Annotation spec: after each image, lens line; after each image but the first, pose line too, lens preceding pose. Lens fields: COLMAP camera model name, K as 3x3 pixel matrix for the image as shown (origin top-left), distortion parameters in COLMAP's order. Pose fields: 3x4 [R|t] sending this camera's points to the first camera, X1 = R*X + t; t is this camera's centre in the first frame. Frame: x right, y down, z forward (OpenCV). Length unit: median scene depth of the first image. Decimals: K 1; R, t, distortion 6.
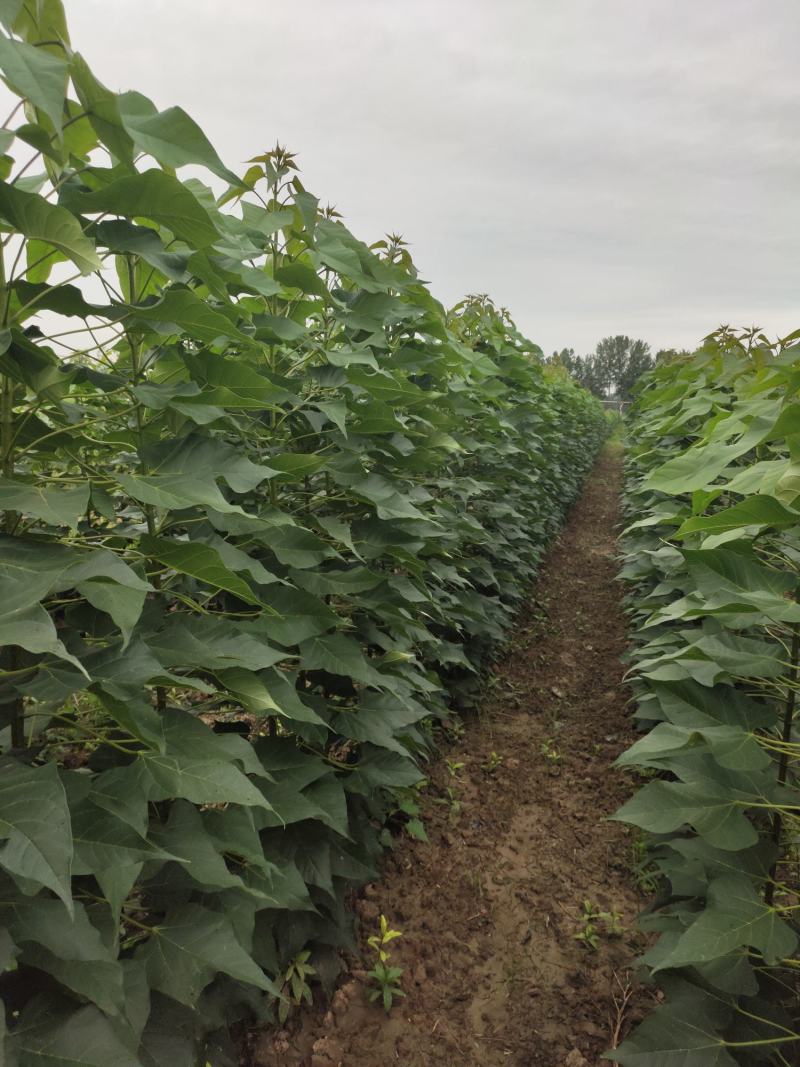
lens RADIAL K [[788.9, 0, 387.1], [0, 788.9, 518.5], [0, 0, 1]] dist [0.063575, -0.073693]
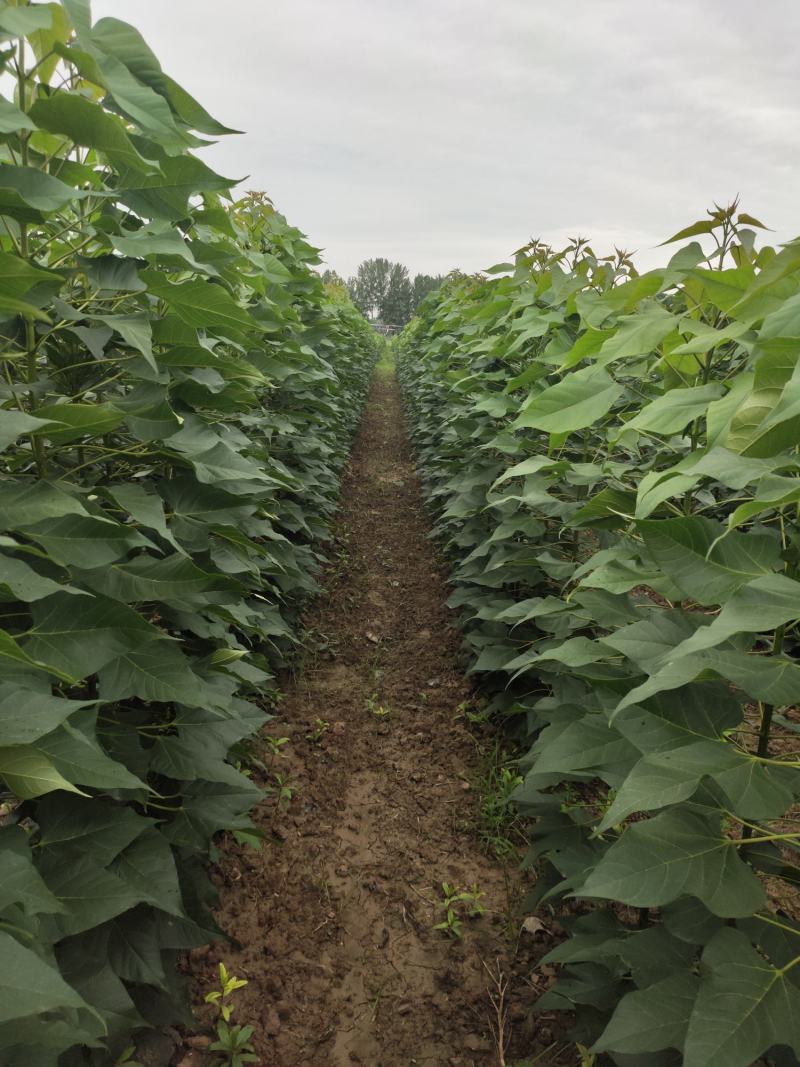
lens RADIAL K [[788.9, 0, 387.1], [0, 788.9, 518.5], [0, 0, 1]] dist [0.063575, -0.073693]
pose [[0.957934, -0.065883, 0.279325, -0.032495], [0.039609, 0.994329, 0.098692, -0.019741], [-0.284243, -0.083477, 0.955111, 0.171130]]
